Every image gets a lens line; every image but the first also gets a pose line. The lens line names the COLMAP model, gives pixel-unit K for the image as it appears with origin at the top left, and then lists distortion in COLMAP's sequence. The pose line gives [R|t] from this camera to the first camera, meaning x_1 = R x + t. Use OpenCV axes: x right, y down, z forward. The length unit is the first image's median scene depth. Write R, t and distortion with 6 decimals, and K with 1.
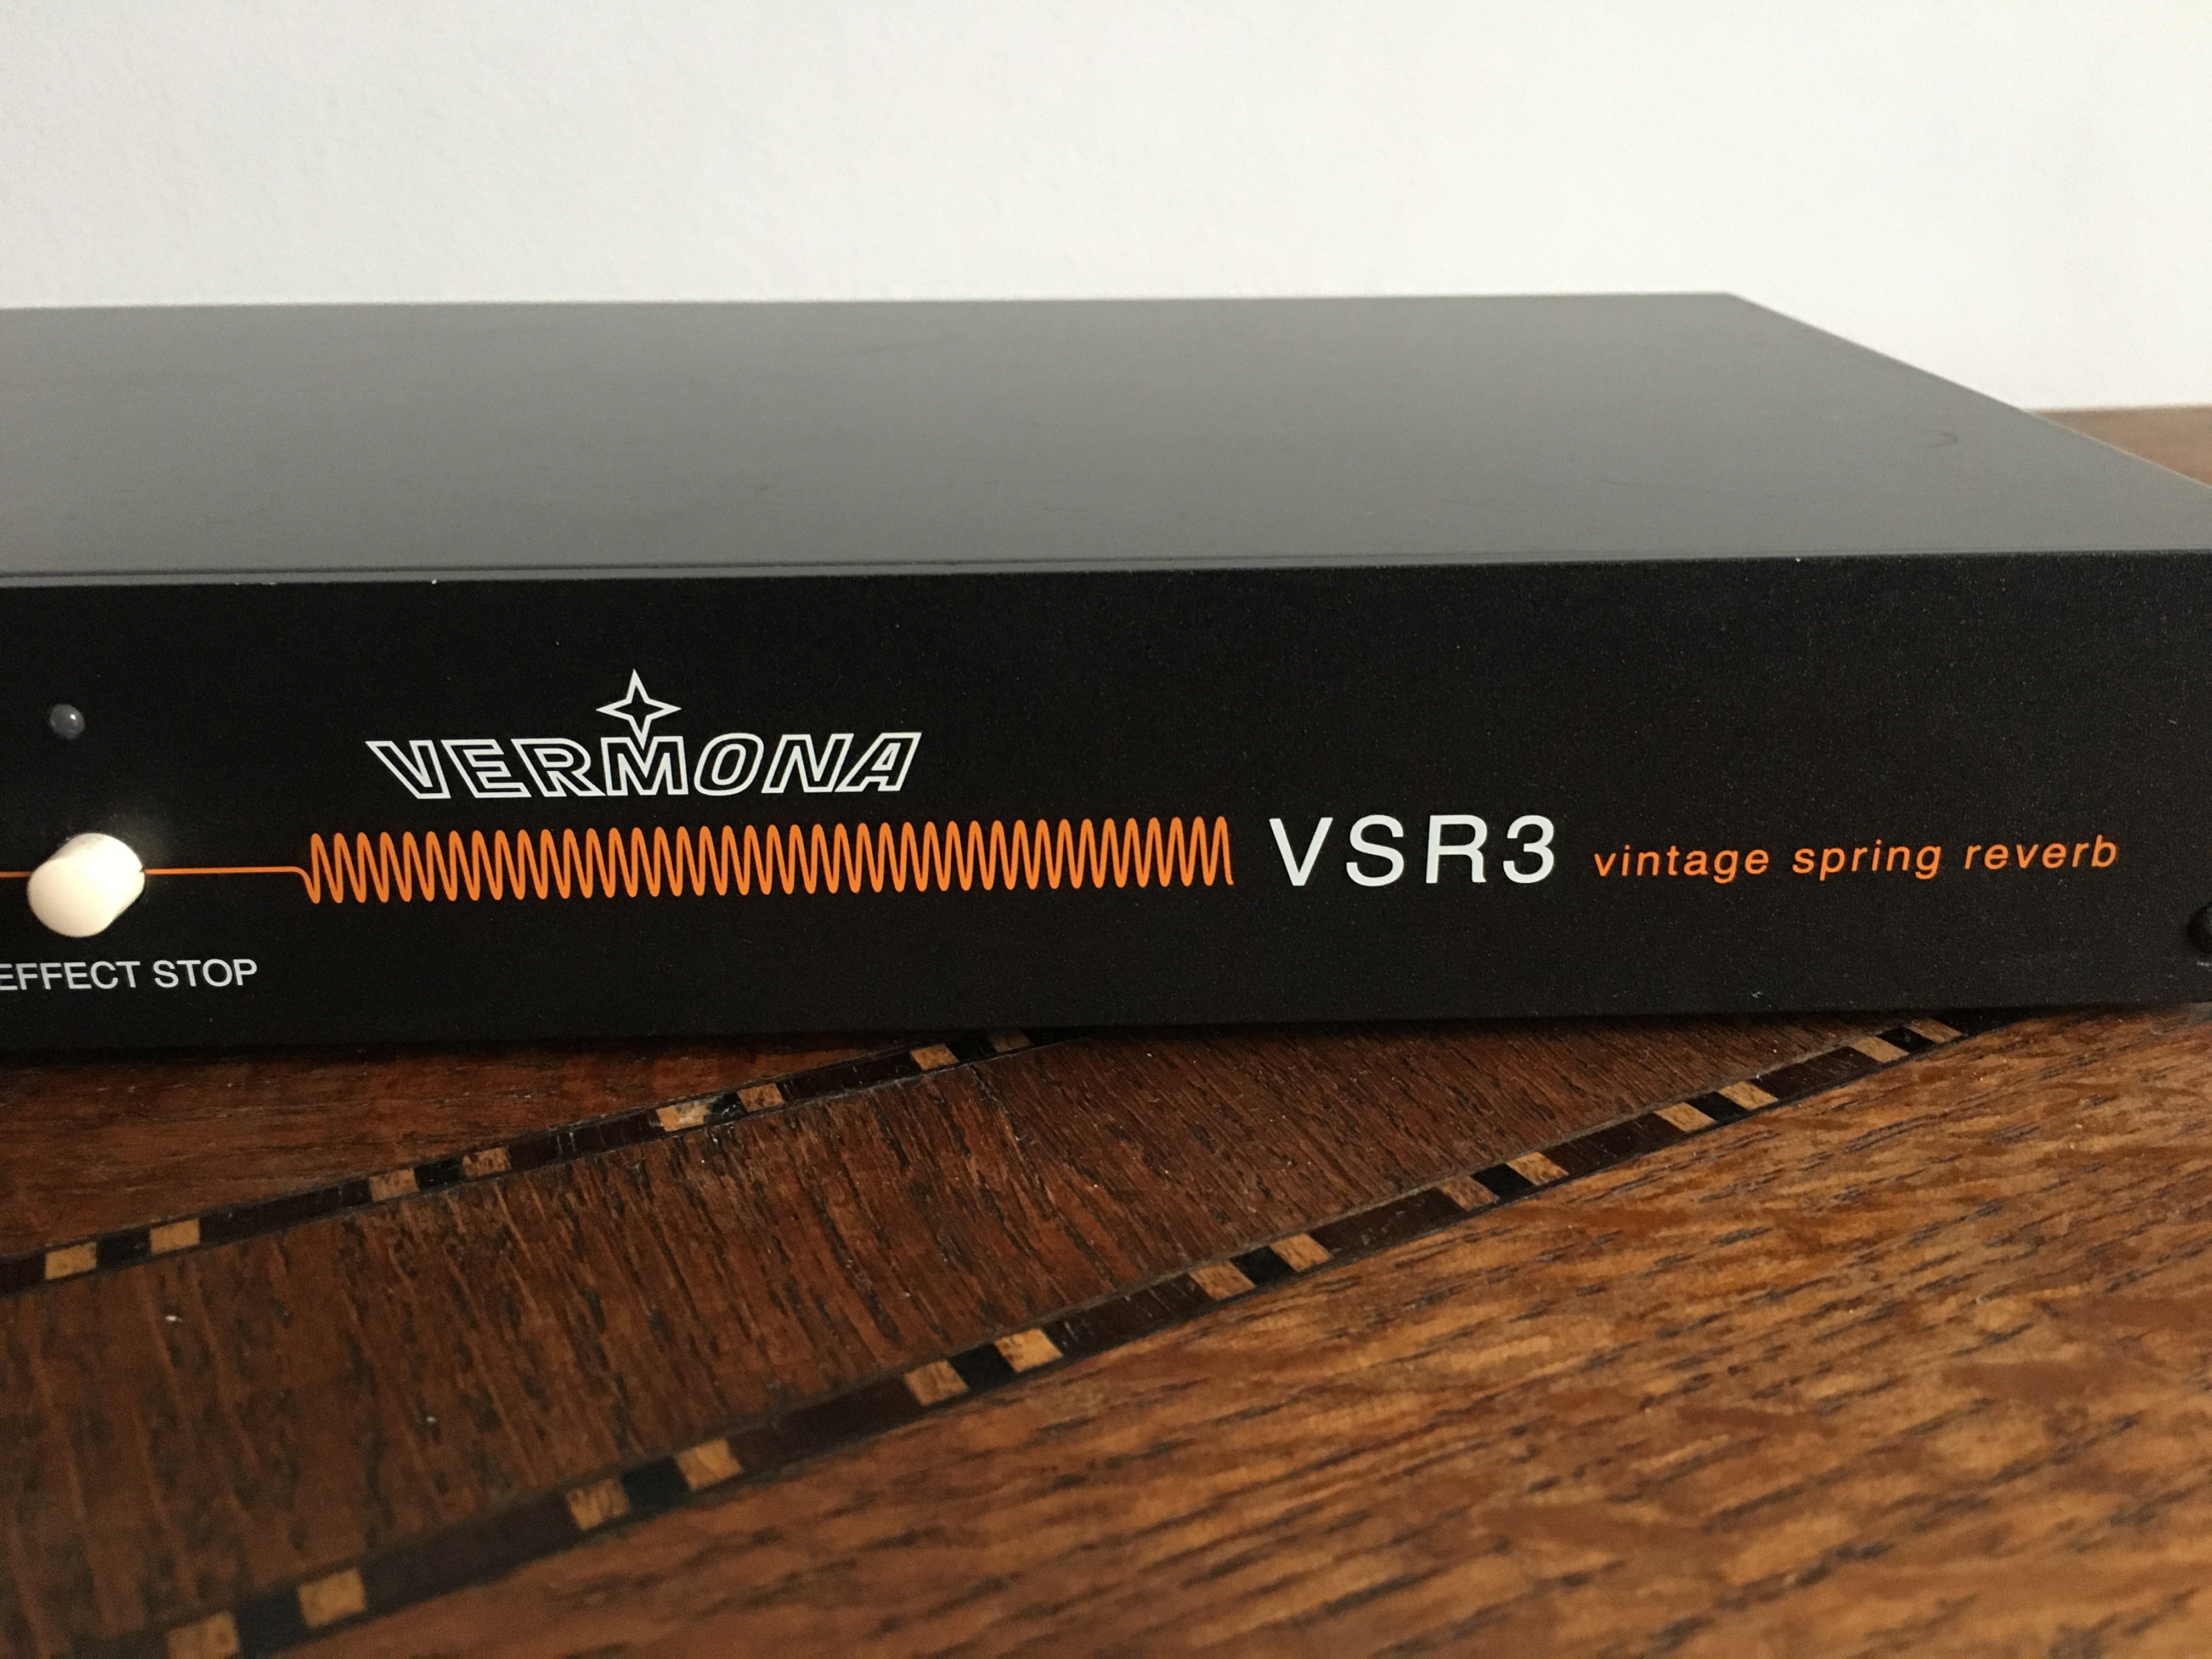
lens RADIAL K [[1938.9, 0, 1115.0], [0, 1938.9, 844.2], [0, 0, 1]] dist [0.071148, -0.131302]
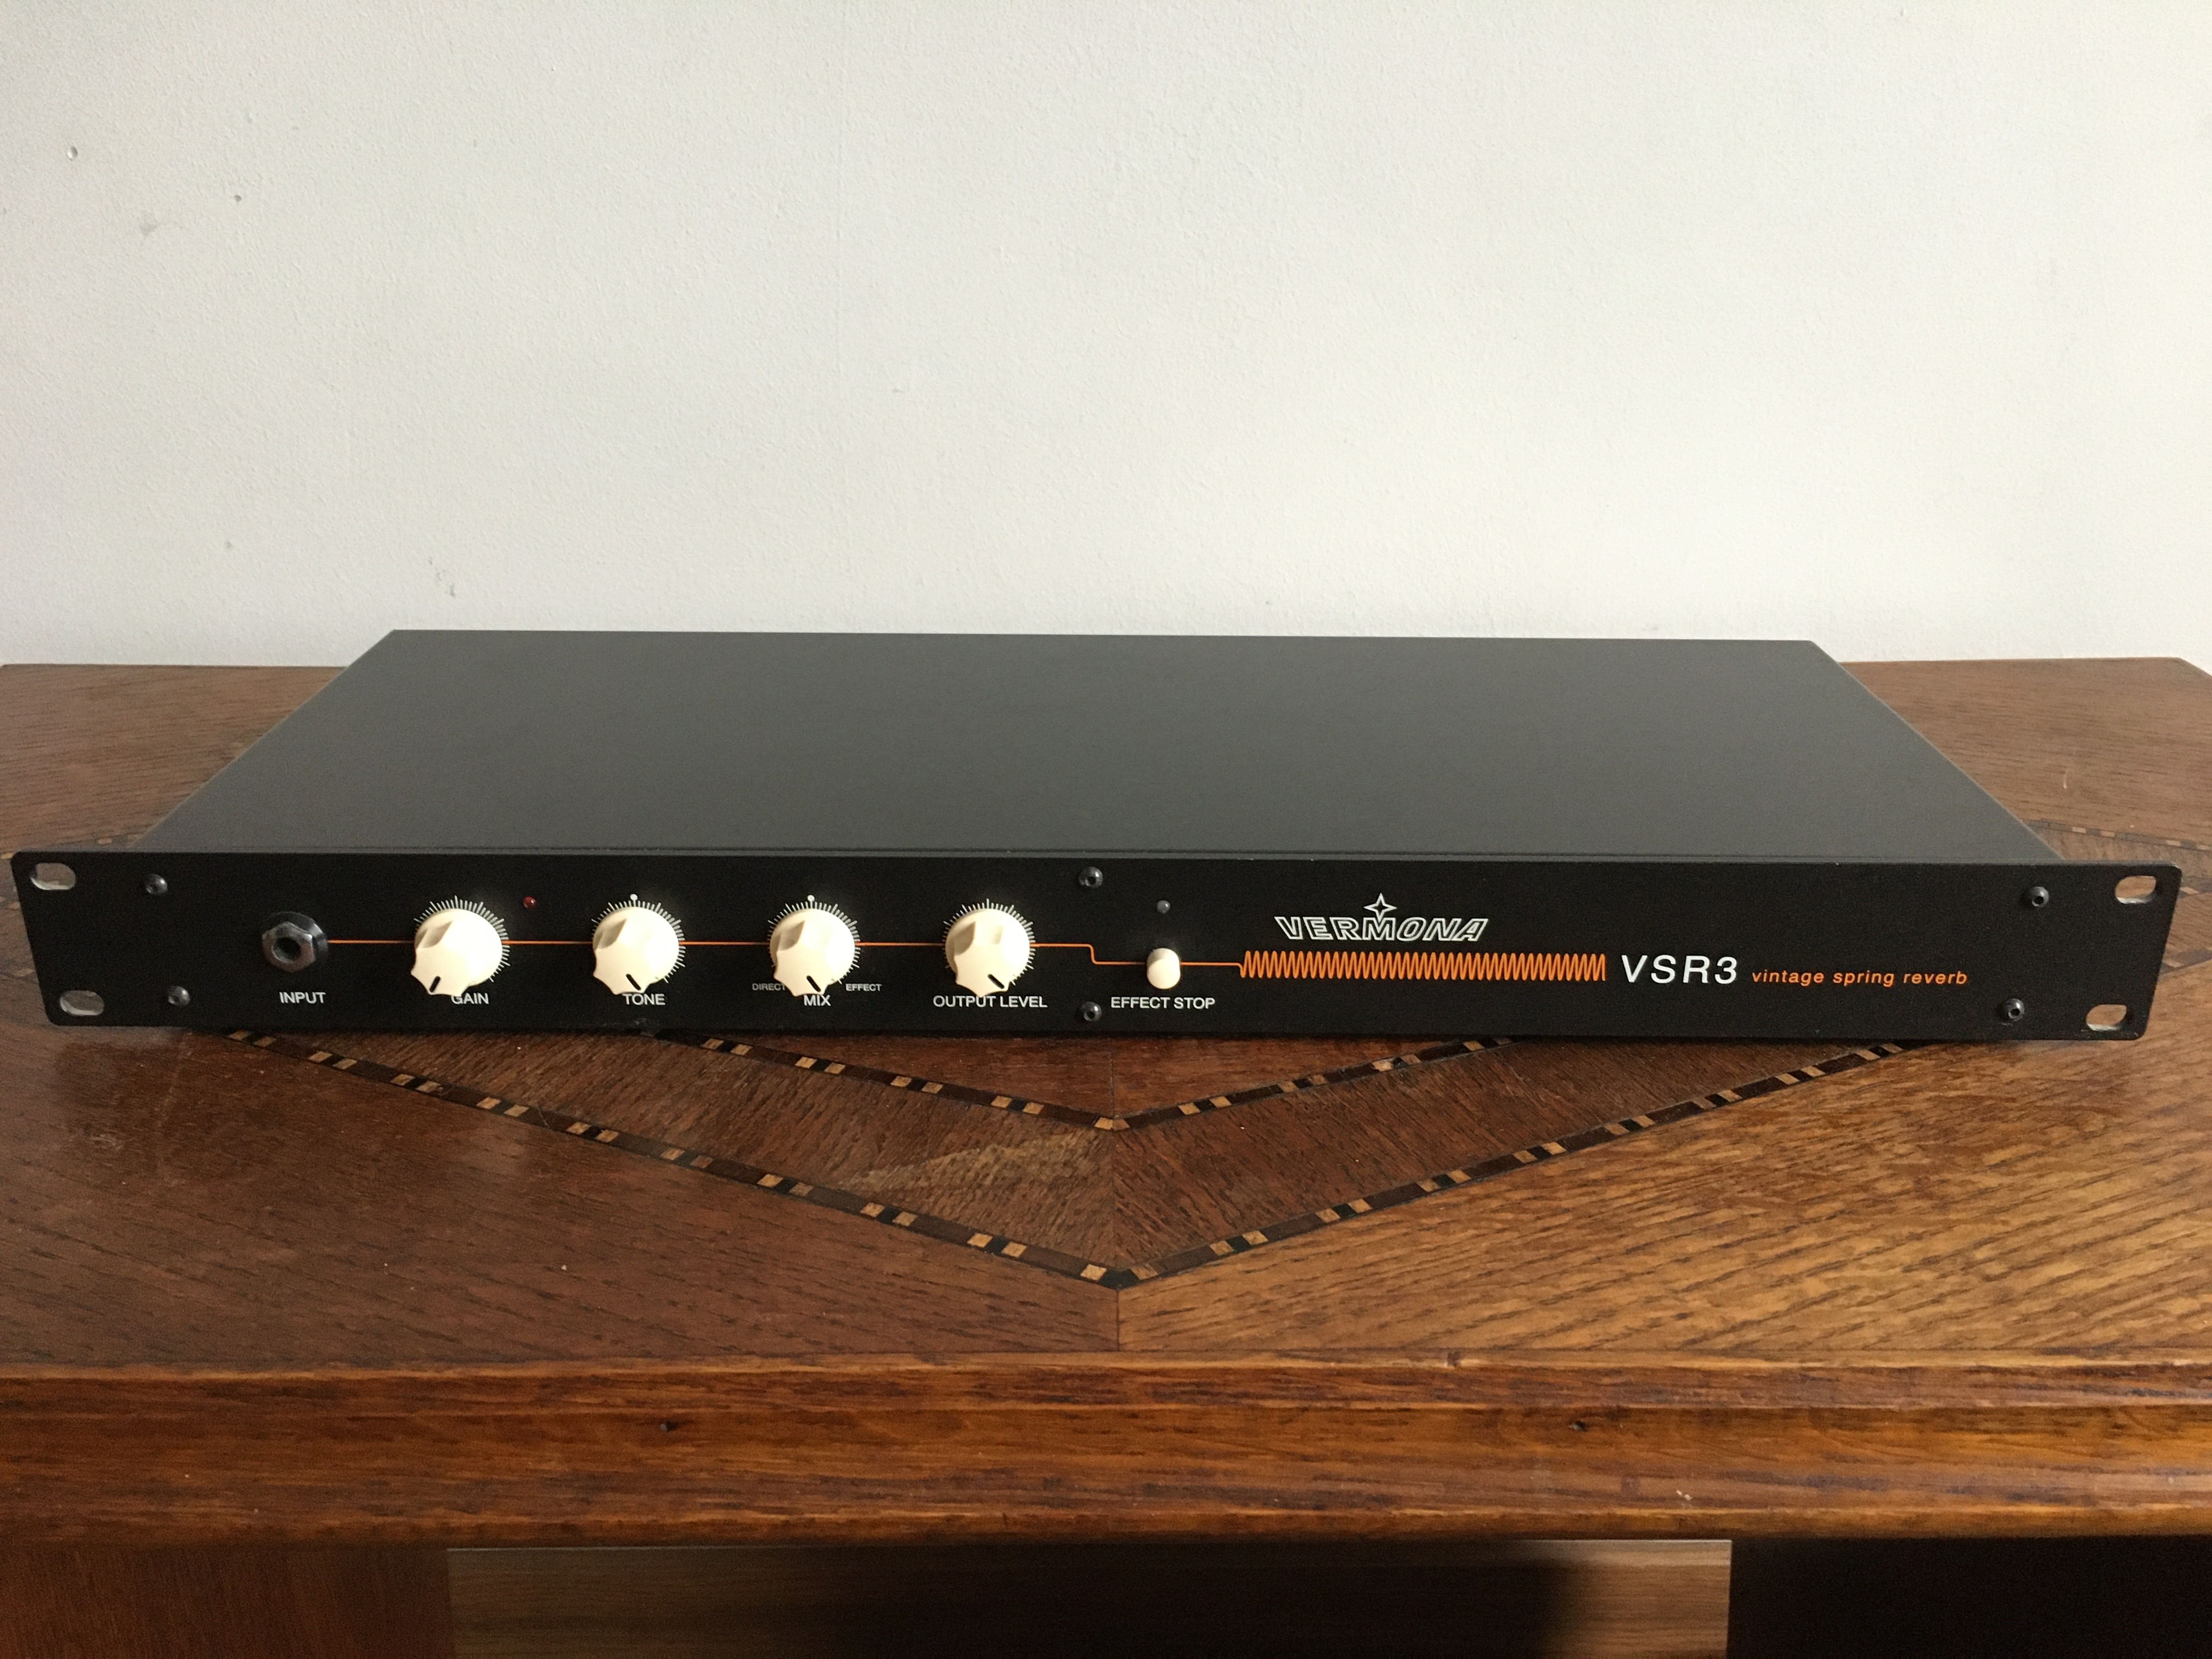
lens RADIAL K [[1938.9, 0, 1091.0], [0, 1938.9, 844.5], [0, 0, 1]] dist [0.071148, -0.131302]
pose [[0.998878, 0.025783, -0.039725, -0.570367], [-0.026025, 0.999646, -0.005603, -0.139137], [0.039566, 0.006631, 0.999195, -1.730636]]
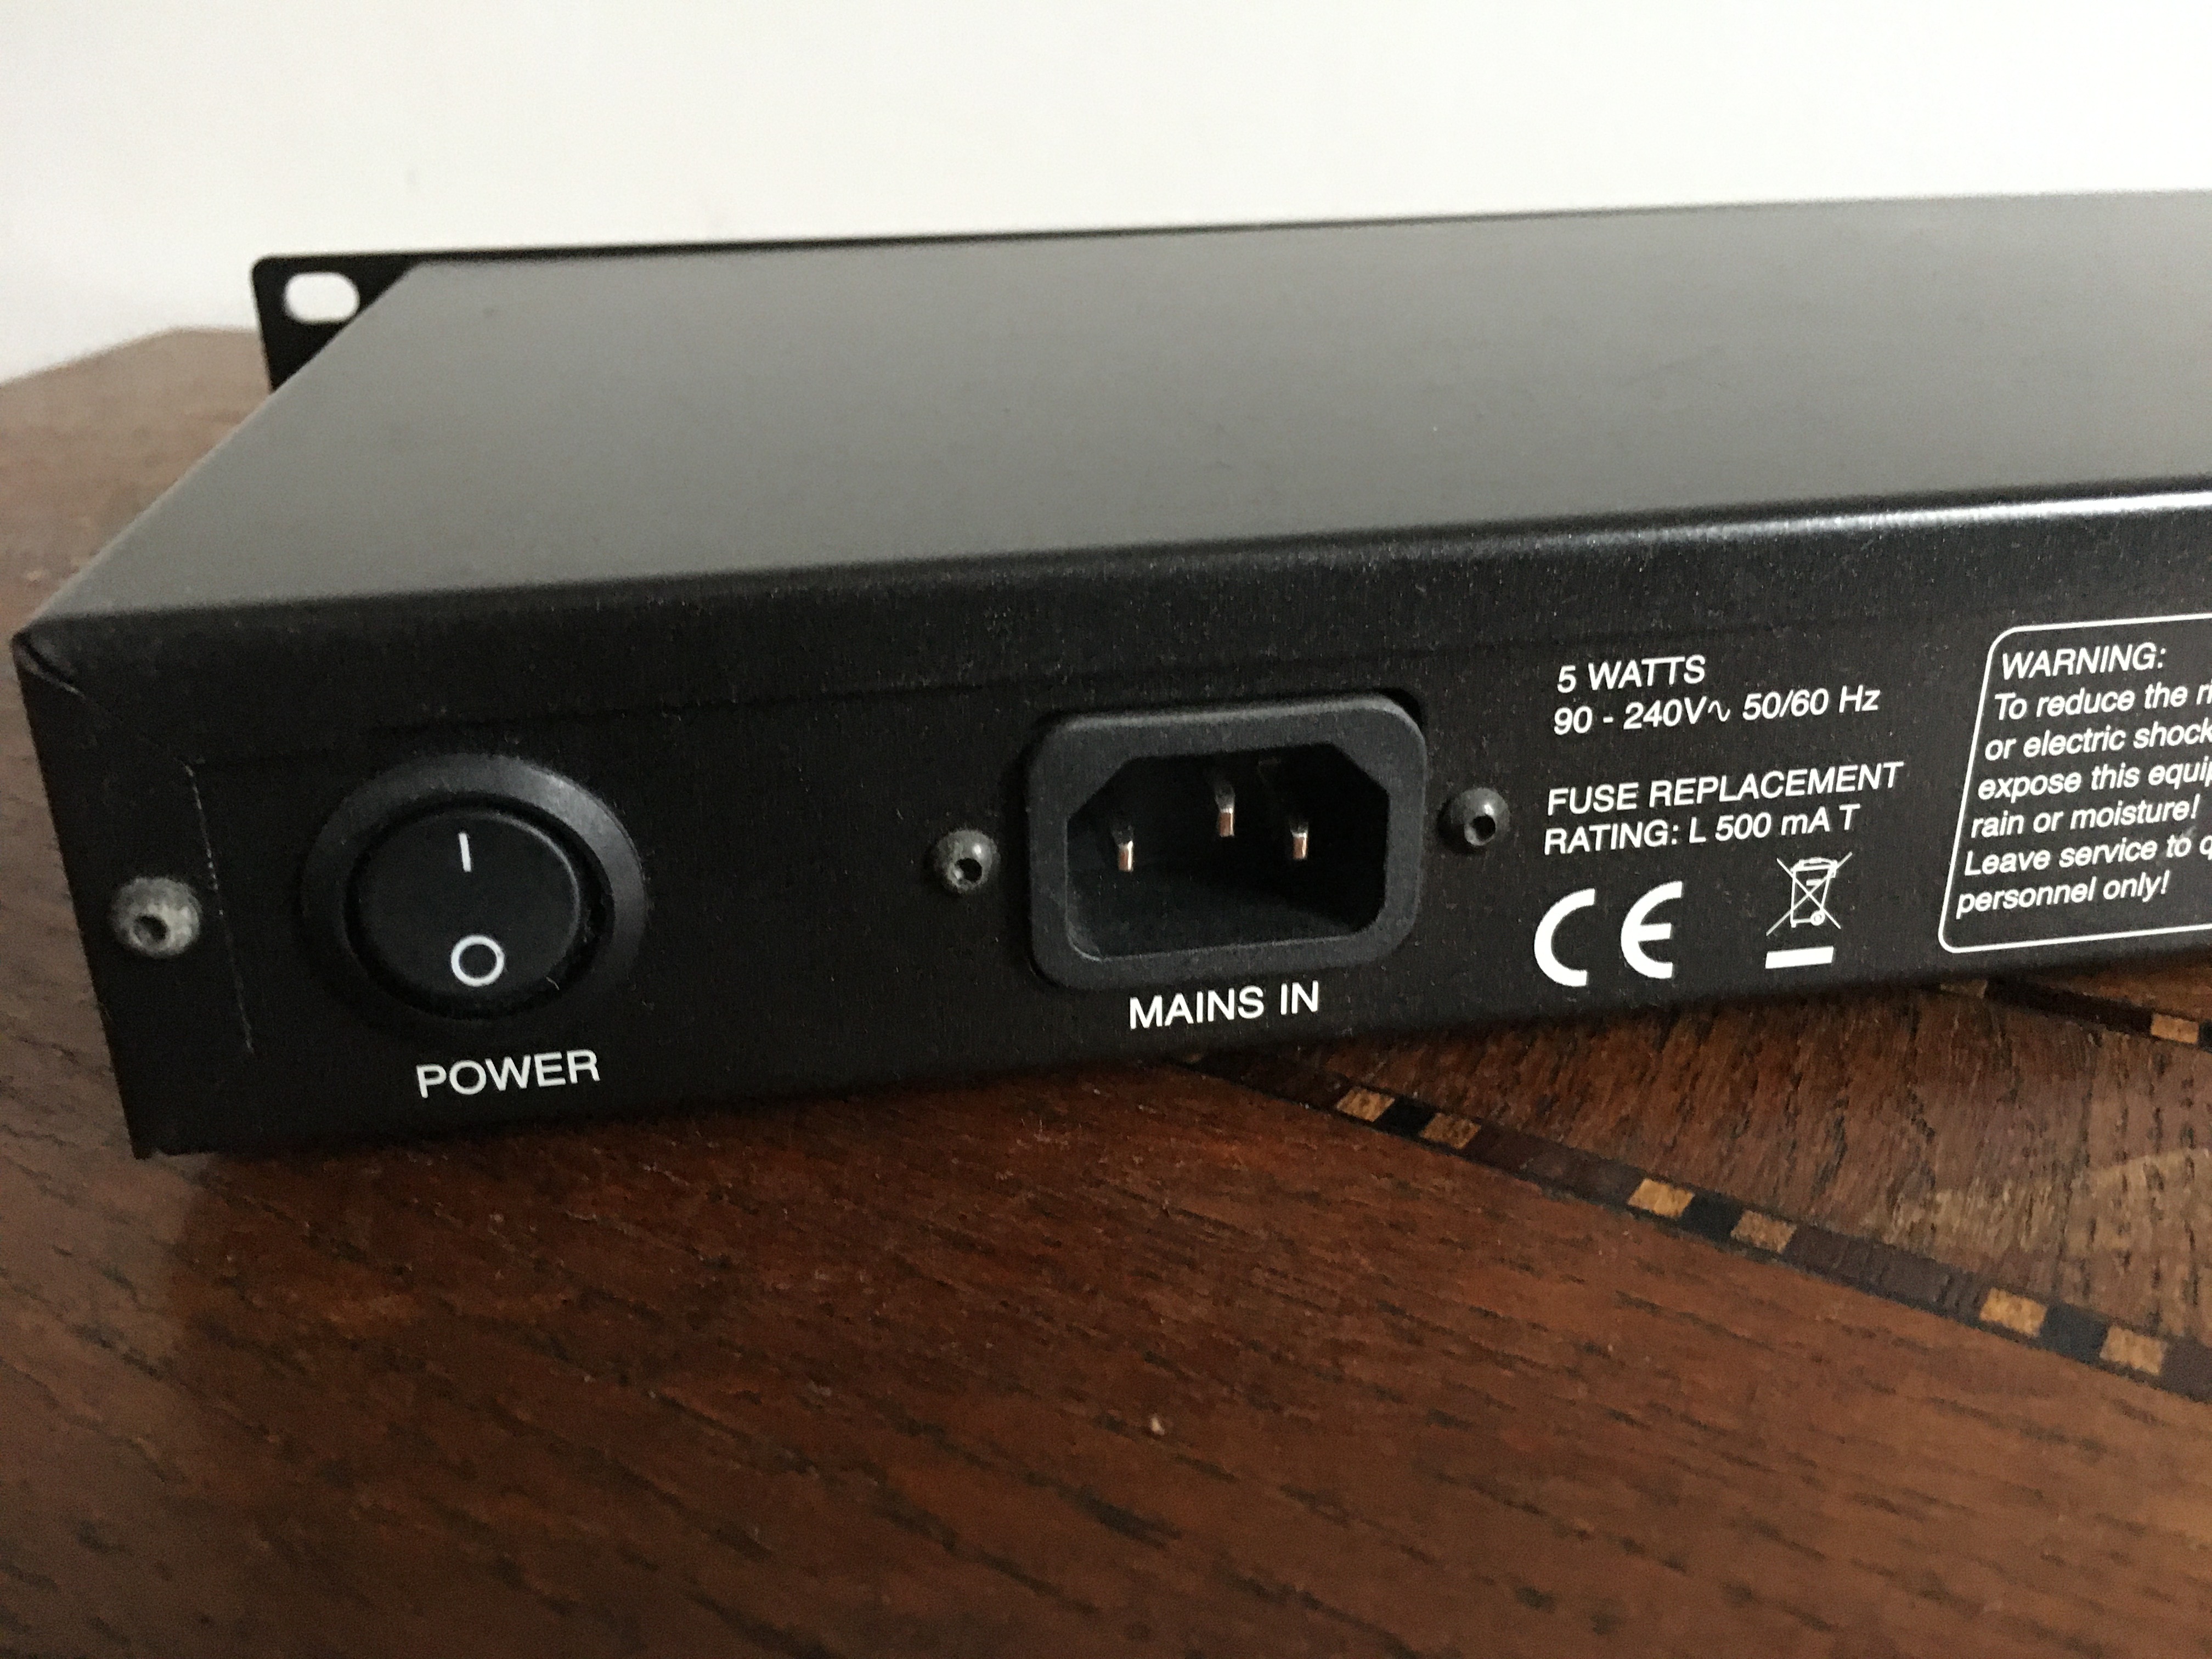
lens RADIAL K [[1938.9, 0, 1052.1], [0, 1938.9, 834.8], [0, 0, 1]] dist [0.071148, -0.131302]
pose [[0.978538, 0.073000, -0.192704, -1.197527], [-0.069827, 0.997289, 0.023213, 0.123046], [0.193876, -0.009259, 0.980982, -0.168496]]
